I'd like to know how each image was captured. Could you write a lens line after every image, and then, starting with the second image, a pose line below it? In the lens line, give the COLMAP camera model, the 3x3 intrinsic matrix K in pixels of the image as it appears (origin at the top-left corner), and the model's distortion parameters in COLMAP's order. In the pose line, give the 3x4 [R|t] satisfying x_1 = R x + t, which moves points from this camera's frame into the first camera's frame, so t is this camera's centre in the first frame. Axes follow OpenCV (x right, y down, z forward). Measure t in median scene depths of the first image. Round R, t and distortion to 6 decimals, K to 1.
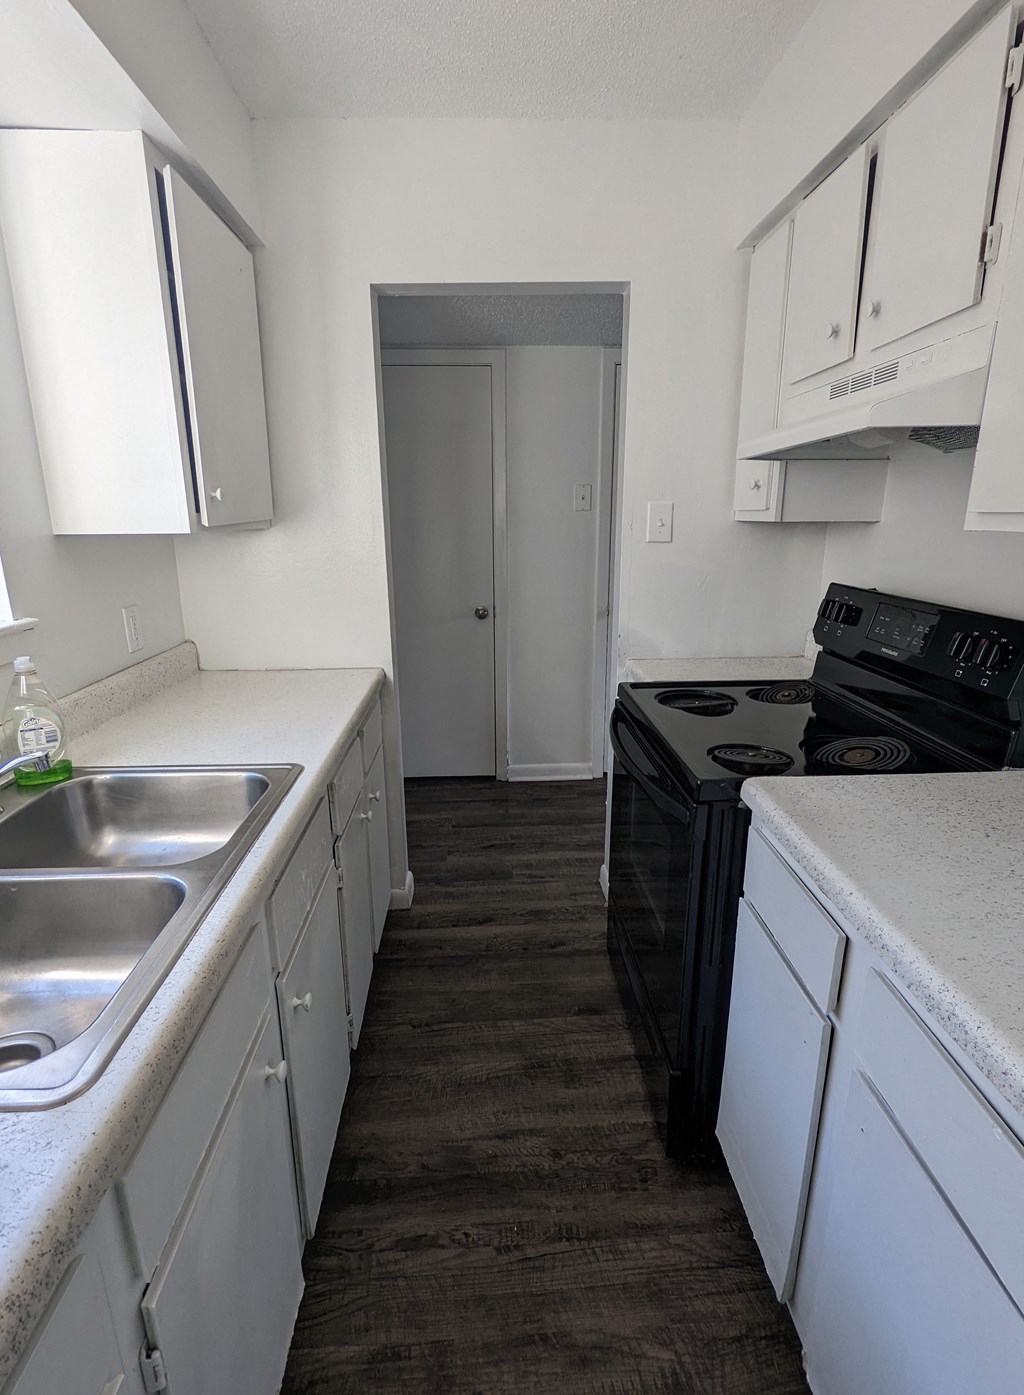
lens RADIAL K [[679.4, 0, 505.7], [0, 679.4, 692.9], [0, 0, 1]] dist [-0.001674, -0.001814]
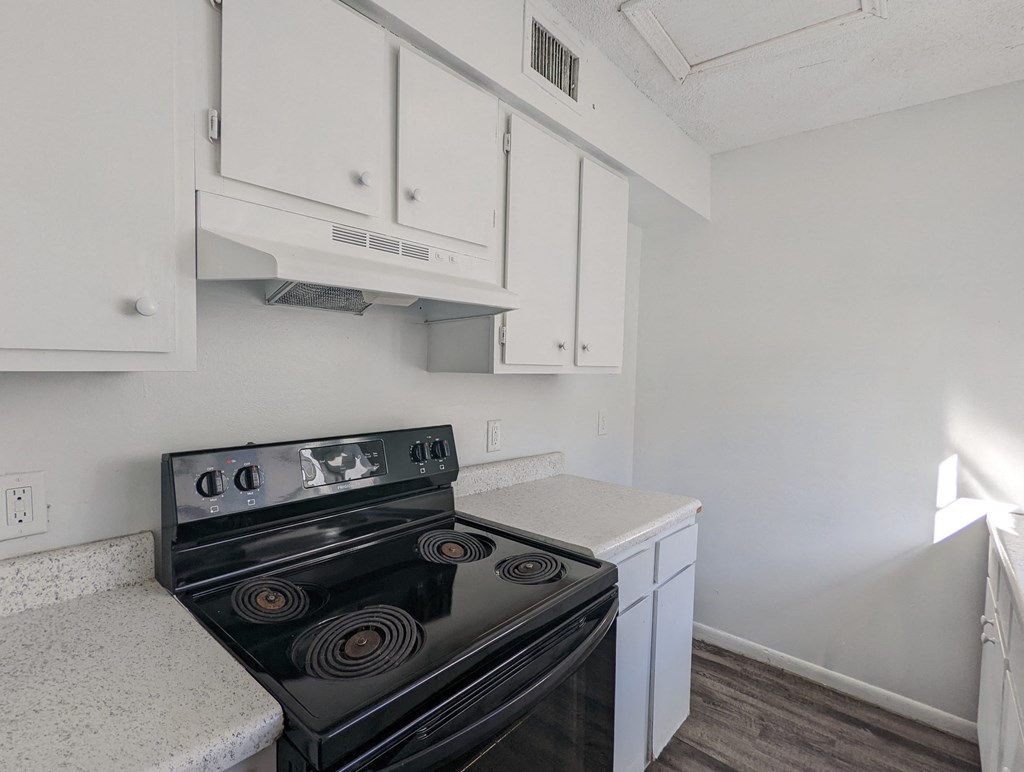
lens RADIAL K [[508.4, 0, 497.6], [0, 508.4, 386.0], [0, 0, 1]] dist [0.002446, -0.007554]
pose [[-0.726779, -0.035015, 0.685978, -0.179872], [0.165304, 0.960430, 0.224161, -0.408276], [-0.666683, 0.276310, -0.692232, 1.561886]]
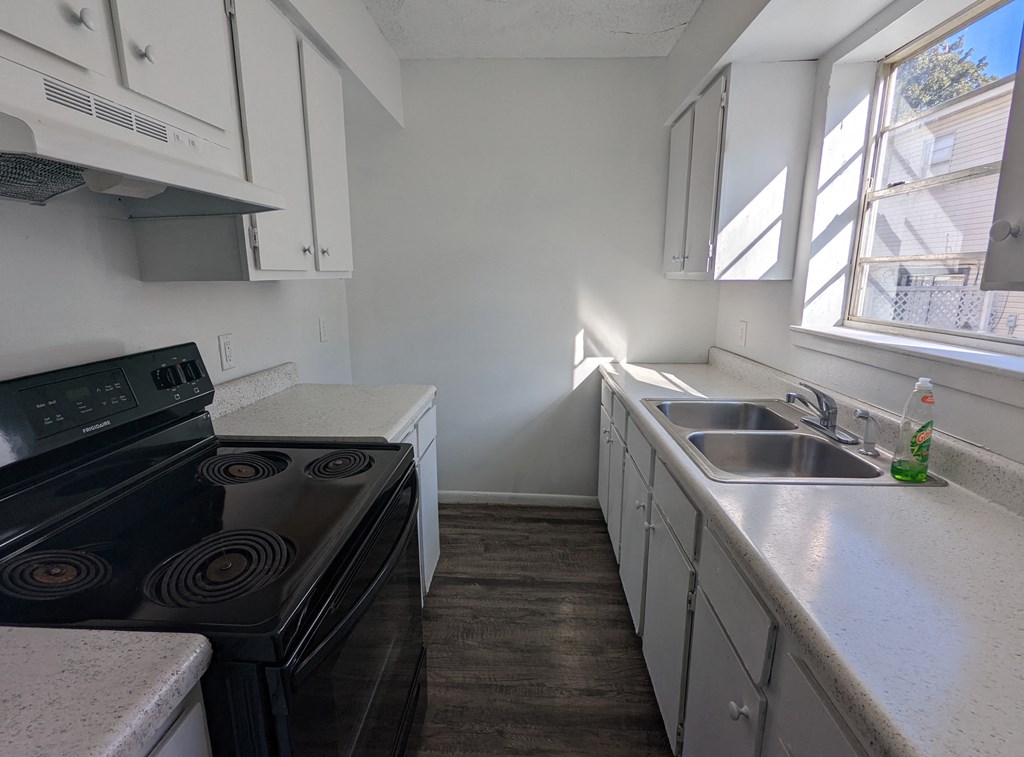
lens RADIAL K [[505.7, 0, 511.5], [0, 505.7, 385.6], [0, 0, 1]] dist [-0.003277, -0.002903]
pose [[-0.996953, -0.010077, 0.077354, -0.020807], [0.026857, 0.886660, 0.461641, -0.451973], [-0.073239, 0.462312, -0.883687, 1.736528]]
